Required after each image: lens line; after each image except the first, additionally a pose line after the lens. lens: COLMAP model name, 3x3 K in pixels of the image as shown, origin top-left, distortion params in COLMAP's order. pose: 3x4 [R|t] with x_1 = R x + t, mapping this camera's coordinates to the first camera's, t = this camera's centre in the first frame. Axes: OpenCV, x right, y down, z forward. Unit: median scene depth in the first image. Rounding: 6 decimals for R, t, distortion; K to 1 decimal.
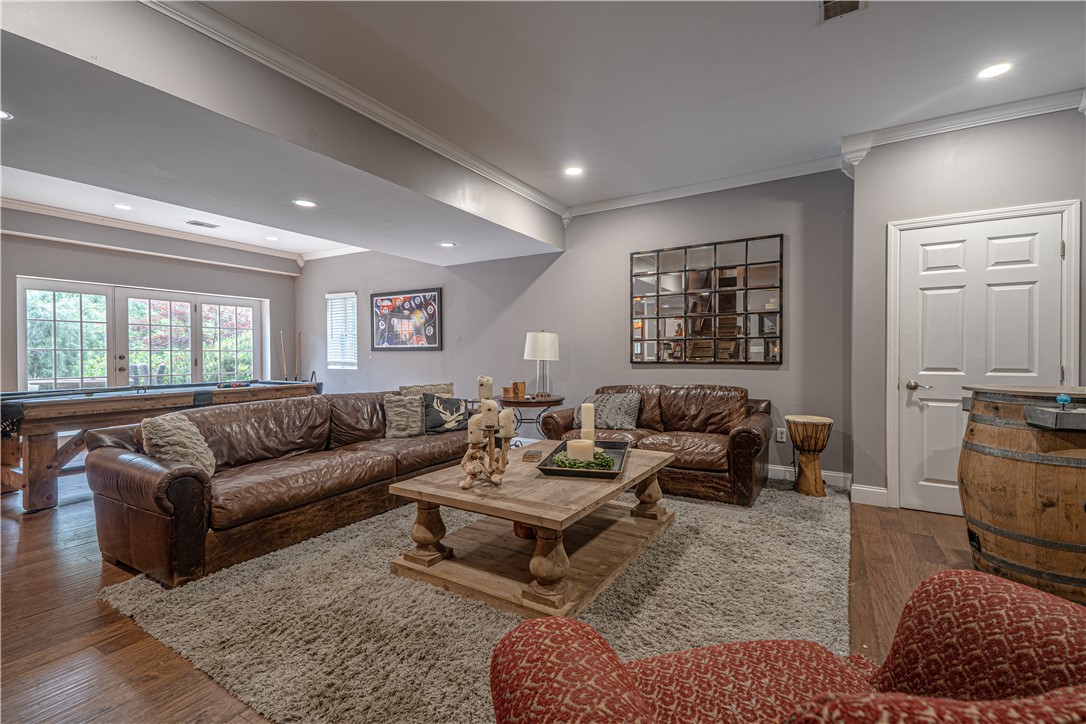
lens RADIAL K [[473.7, 0, 544.8], [0, 473.7, 359.7], [0, 0, 1]] dist [0.052135, -0.019209]
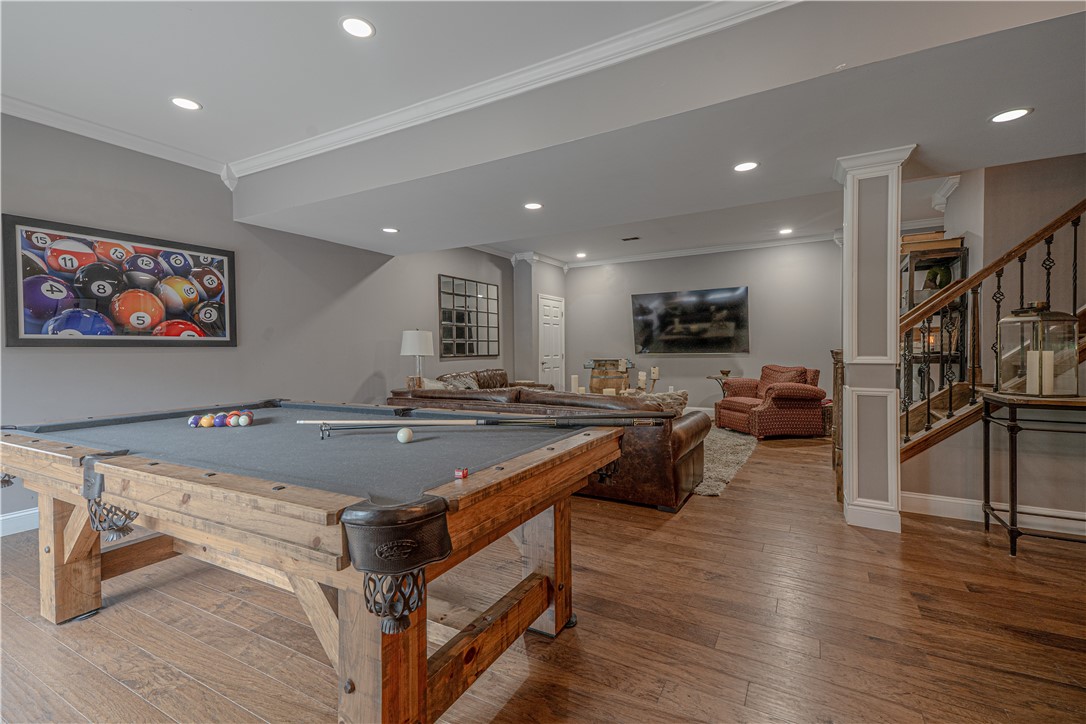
lens RADIAL K [[473.7, 0, 544.8], [0, 473.7, 359.7], [0, 0, 1]] dist [0.052135, -0.019209]
pose [[-0.028206, -0.020346, 0.999395, -0.881851], [0.019707, 0.999587, 0.020906, -0.006396], [-0.999408, 0.020284, -0.027793, 0.568244]]
